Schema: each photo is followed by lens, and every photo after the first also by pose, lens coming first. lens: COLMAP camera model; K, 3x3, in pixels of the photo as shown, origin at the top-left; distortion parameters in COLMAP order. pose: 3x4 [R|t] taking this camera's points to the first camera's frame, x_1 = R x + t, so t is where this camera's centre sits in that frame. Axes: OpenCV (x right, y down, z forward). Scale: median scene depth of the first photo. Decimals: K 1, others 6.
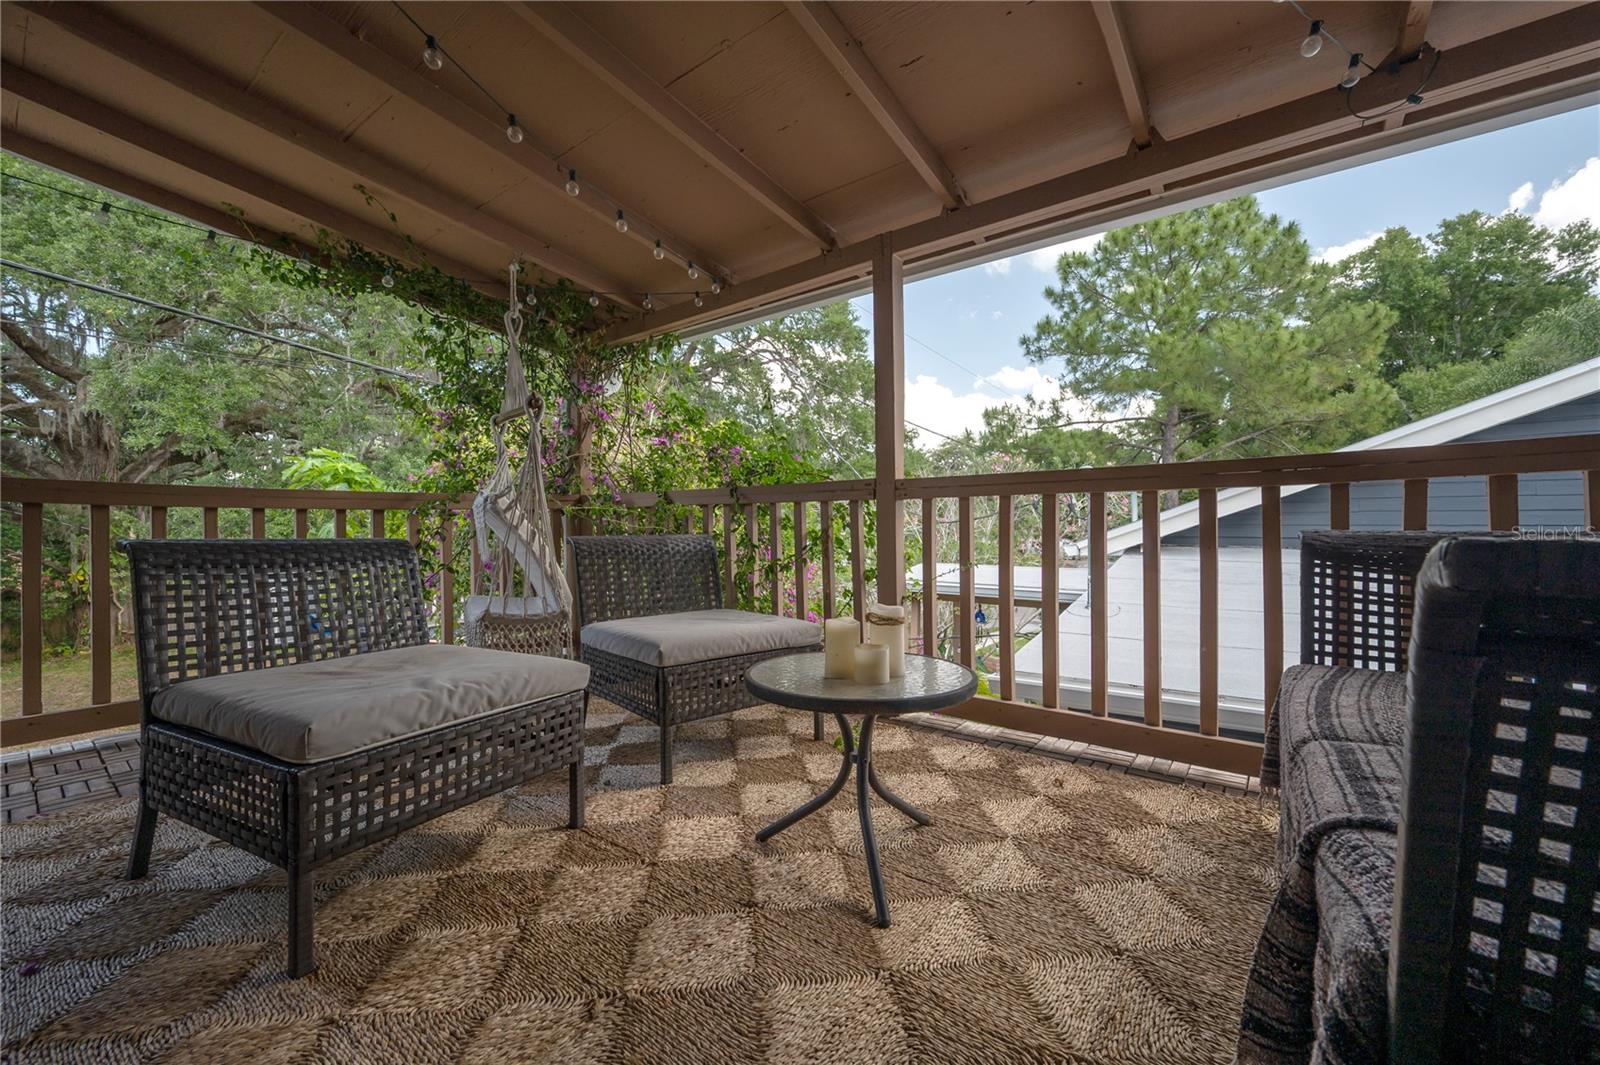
lens RADIAL K [[646.4, 0, 802.7], [0, 646.4, 556.4], [0, 0, 1]] dist [0.001663, 0.000587]
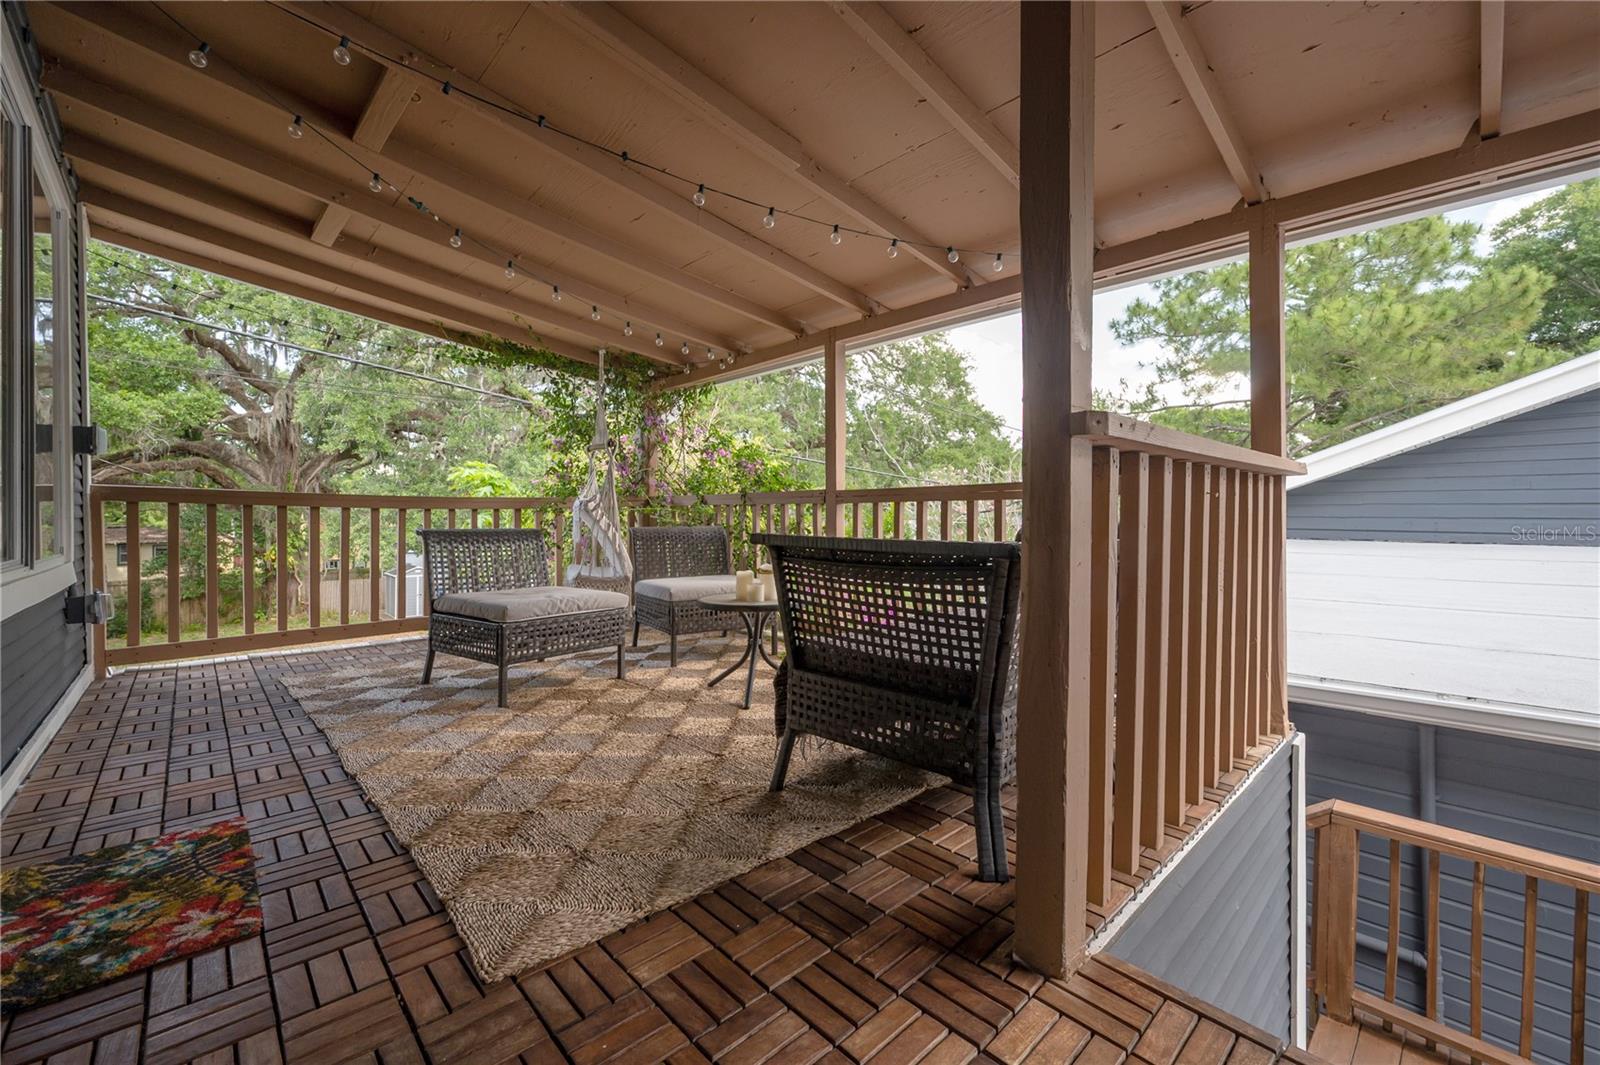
lens RADIAL K [[646.4, 0, 794.8], [0, 646.4, 532.9], [0, 0, 1]] dist [0.001663, 0.000587]
pose [[0.988813, 0.005950, -0.149044, 0.199697], [-0.008516, 0.999826, -0.016587, 0.004544], [0.148919, 0.017671, 0.988691, -0.372474]]
